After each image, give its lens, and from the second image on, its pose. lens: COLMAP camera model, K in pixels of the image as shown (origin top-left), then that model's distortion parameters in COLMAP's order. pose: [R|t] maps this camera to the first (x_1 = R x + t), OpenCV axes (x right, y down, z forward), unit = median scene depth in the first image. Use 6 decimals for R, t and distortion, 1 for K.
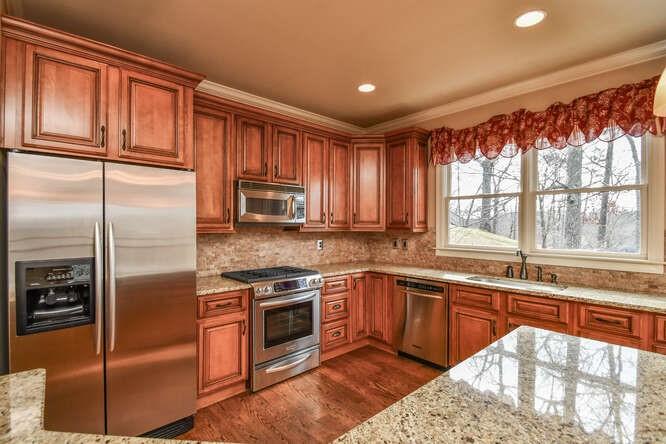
lens RADIAL K [[328.3, 0, 333.7], [0, 328.3, 223.4], [0, 0, 1]] dist [0.002433, -0.000010]
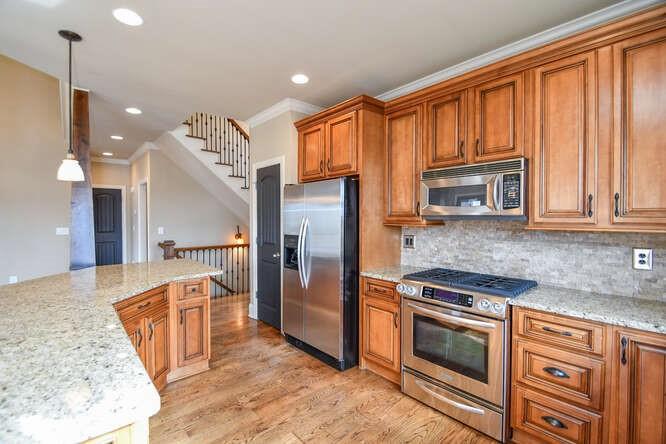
lens RADIAL K [[328.3, 0, 333.2], [0, 328.3, 221.7], [0, 0, 1]] dist [0.002433, -0.000010]
pose [[-0.082945, 0.013960, -0.996456, 0.579780], [0.005821, 0.999892, 0.013524, 0.000036], [0.996537, -0.004679, -0.083017, 0.699202]]
